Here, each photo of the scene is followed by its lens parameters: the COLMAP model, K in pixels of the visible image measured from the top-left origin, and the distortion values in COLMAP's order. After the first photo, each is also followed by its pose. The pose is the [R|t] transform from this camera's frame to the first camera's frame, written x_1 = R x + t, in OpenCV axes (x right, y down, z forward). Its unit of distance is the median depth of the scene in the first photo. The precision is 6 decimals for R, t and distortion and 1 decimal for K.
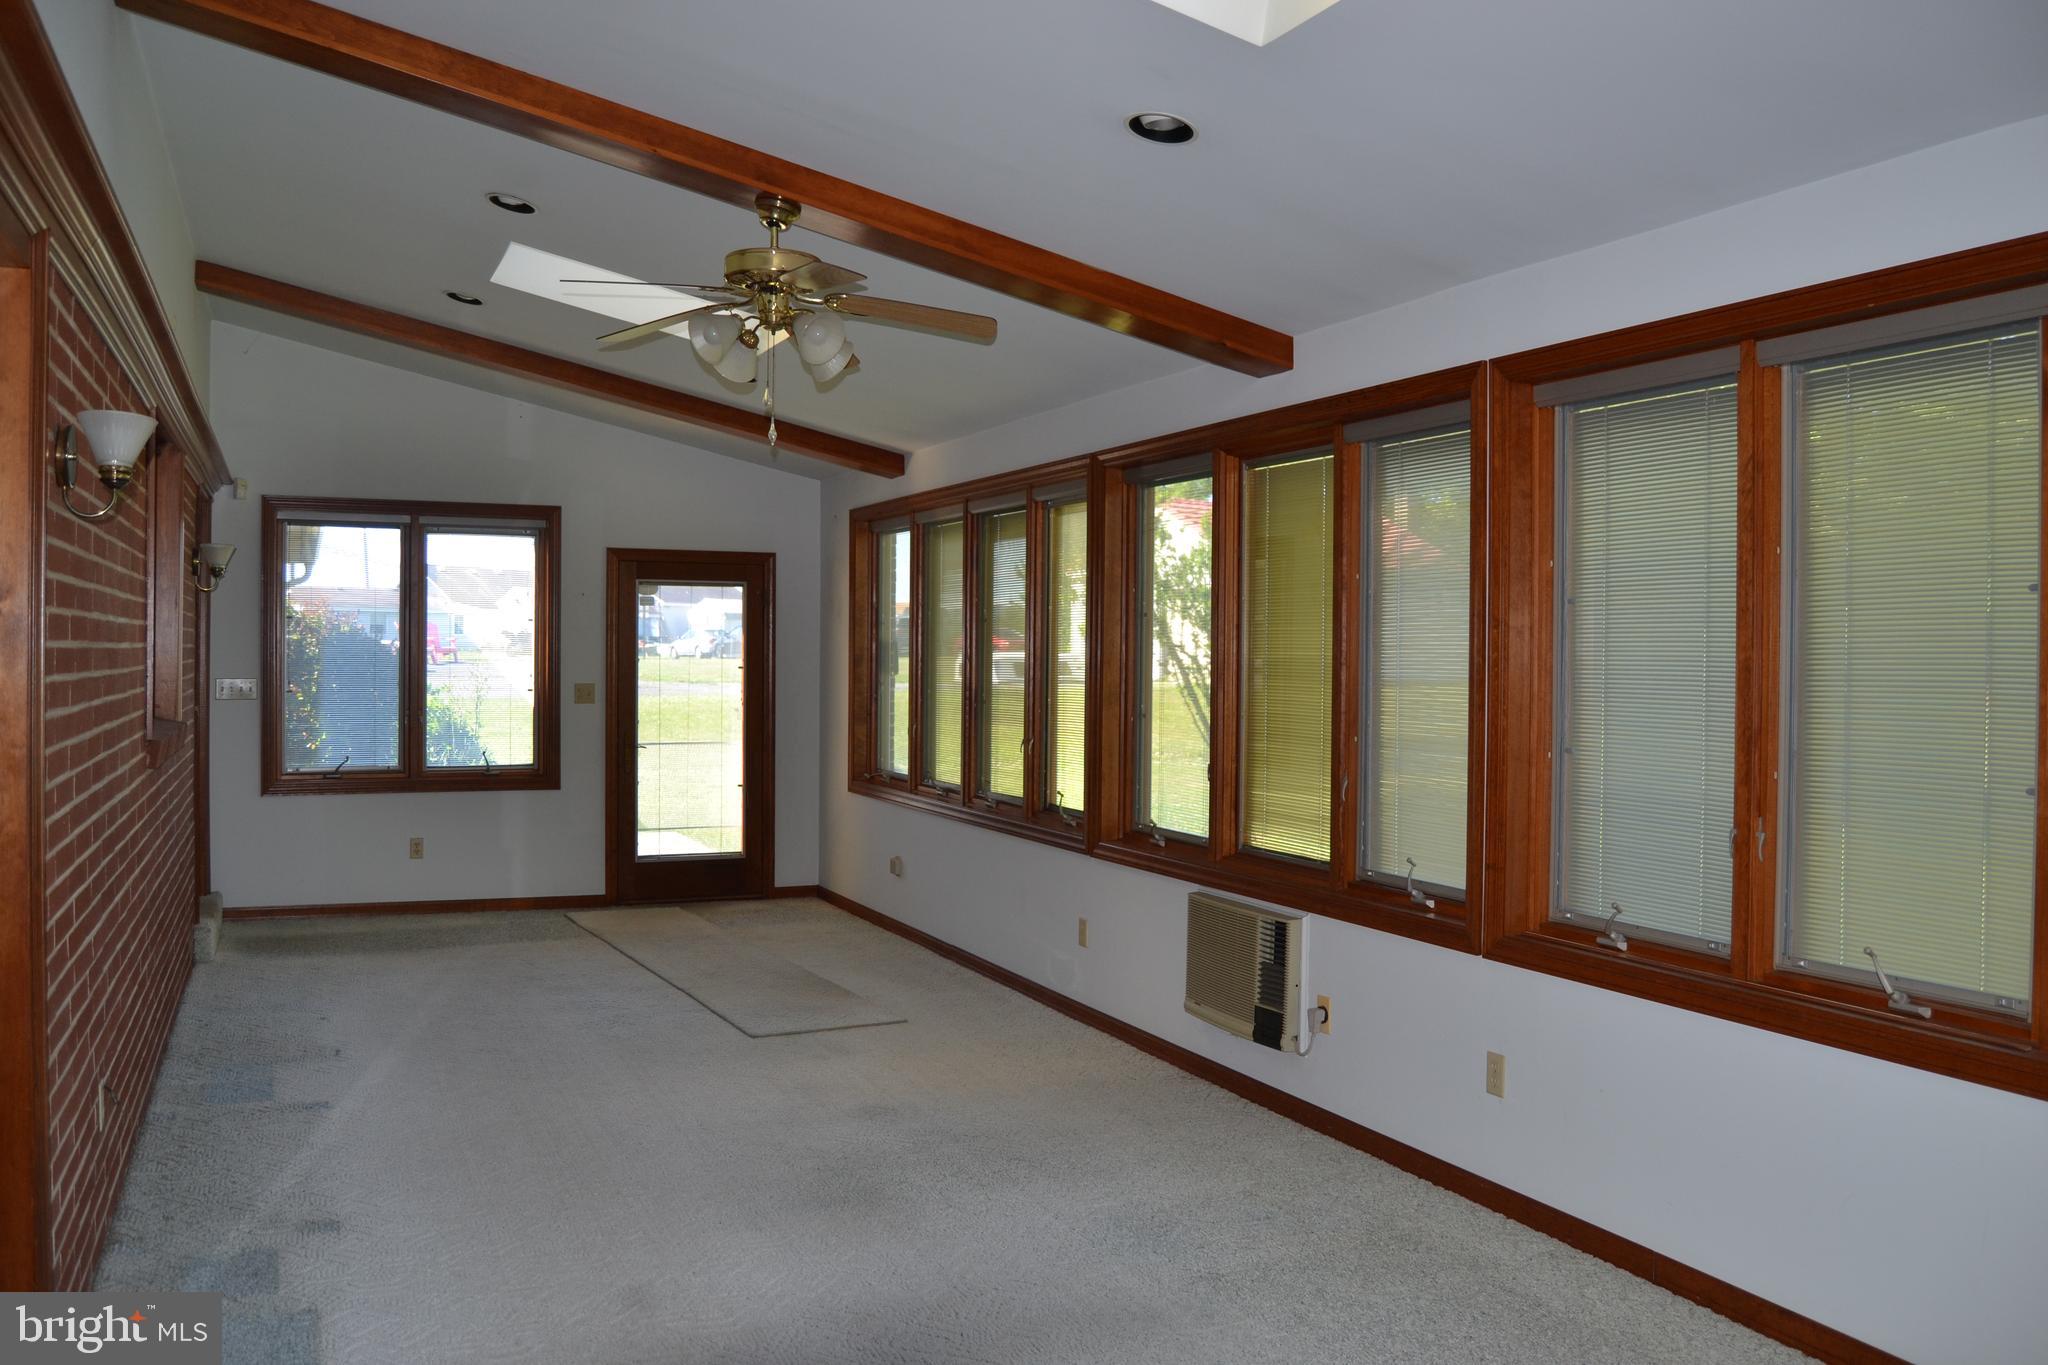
lens RADIAL K [[1629.4, 0, 1029.9], [0, 1629.4, 676.1], [0, 0, 1]] dist [-0.067818, -0.002621]
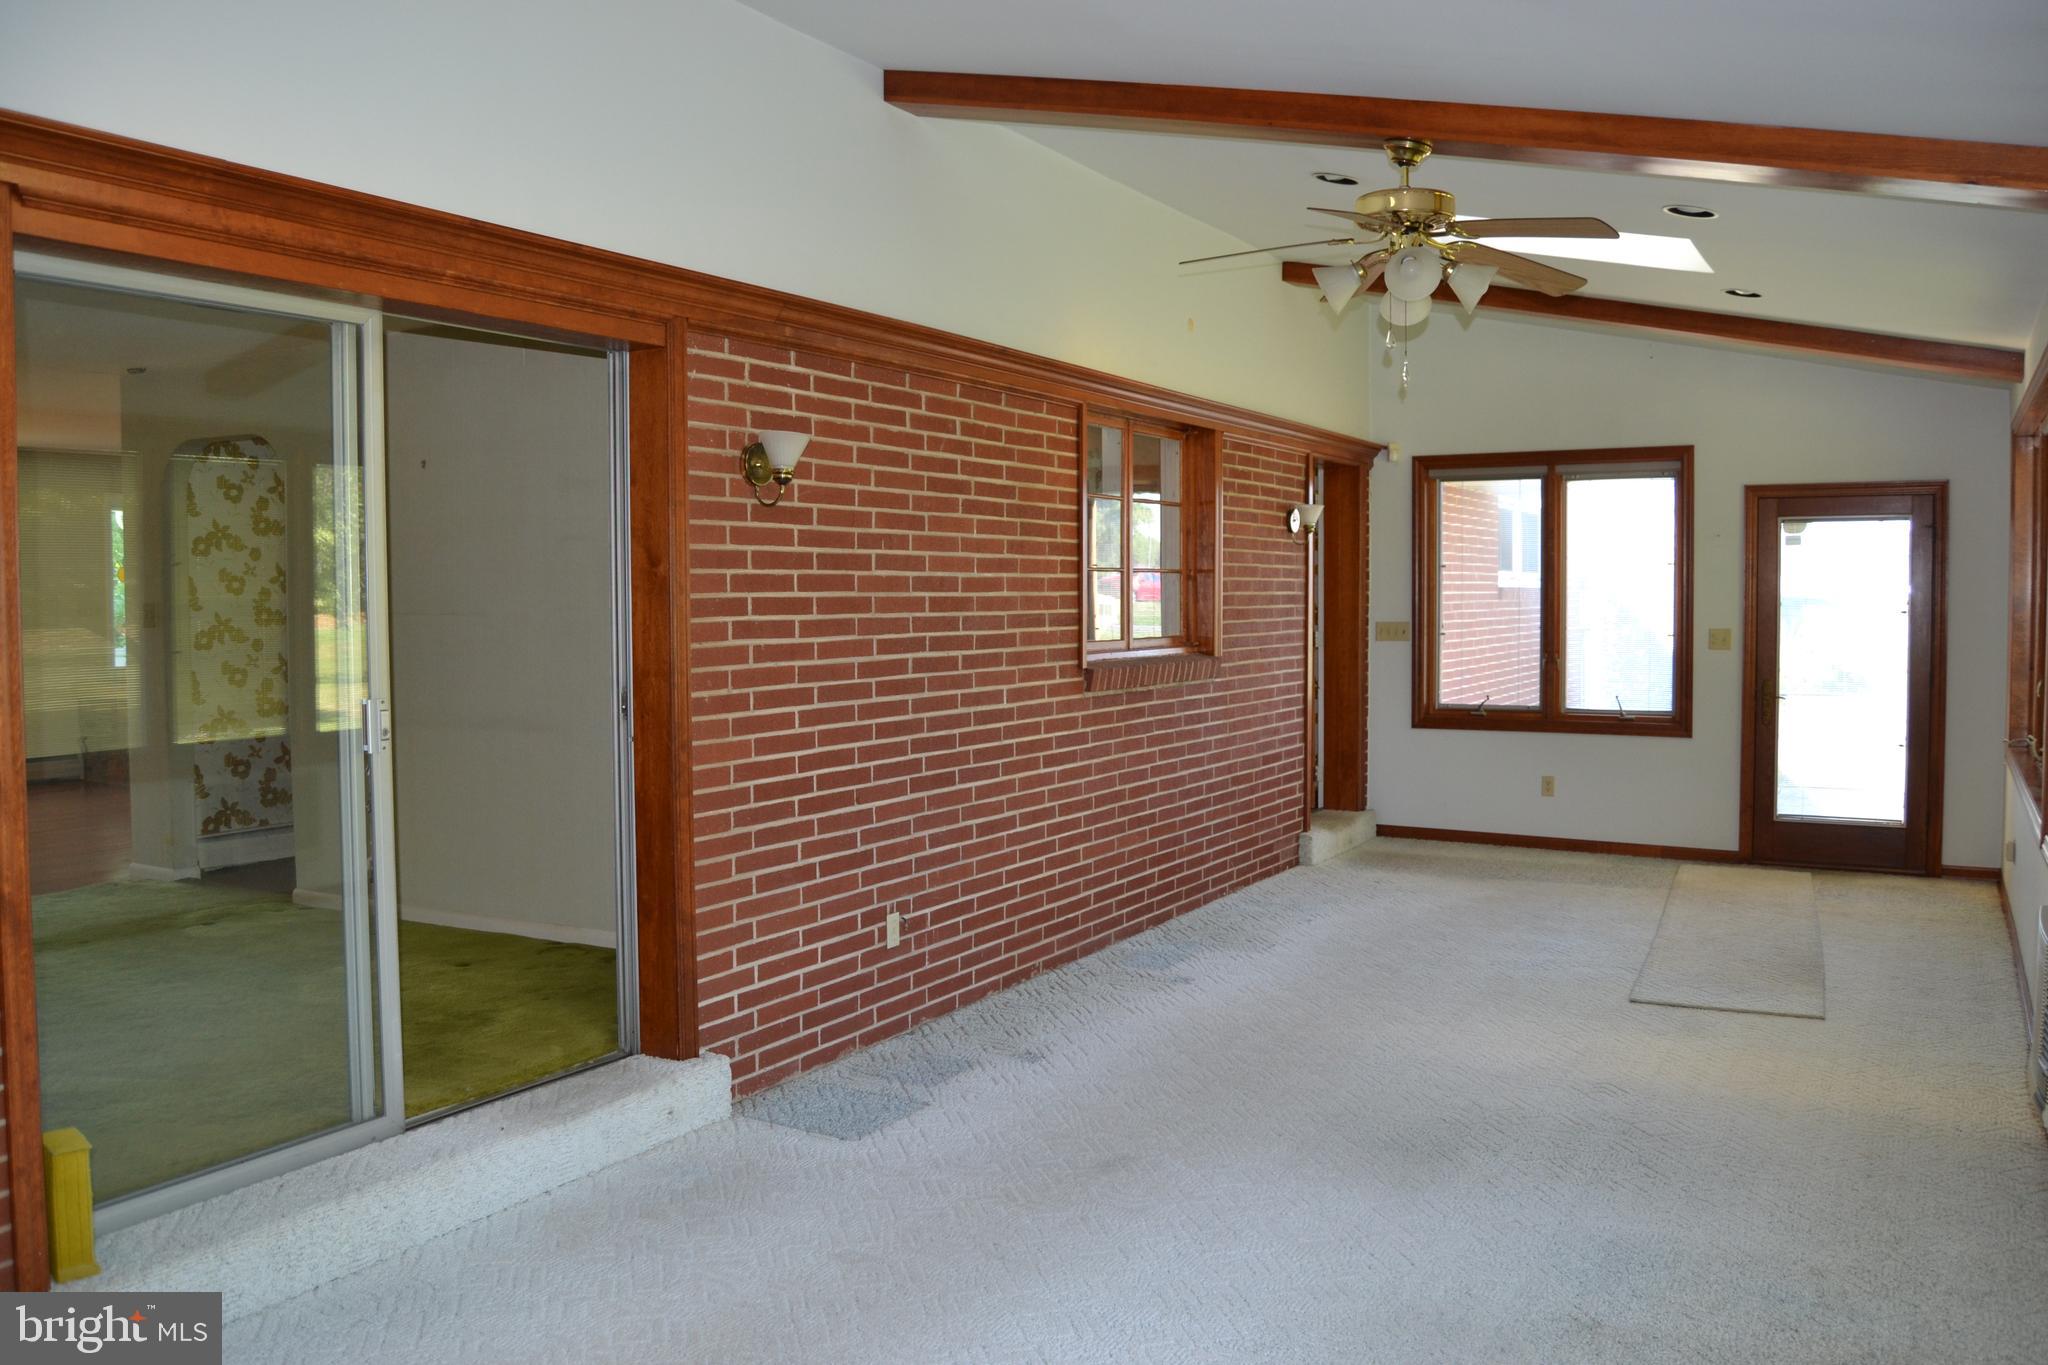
lens RADIAL K [[1629.4, 0, 1029.9], [0, 1629.4, 676.1], [0, 0, 1]] dist [-0.067818, -0.002621]
pose [[0.586854, 0.030326, -0.809125, 0.256948], [-0.003612, 0.999386, 0.034838, 0.000735], [0.809685, -0.017522, 0.586603, 0.113816]]
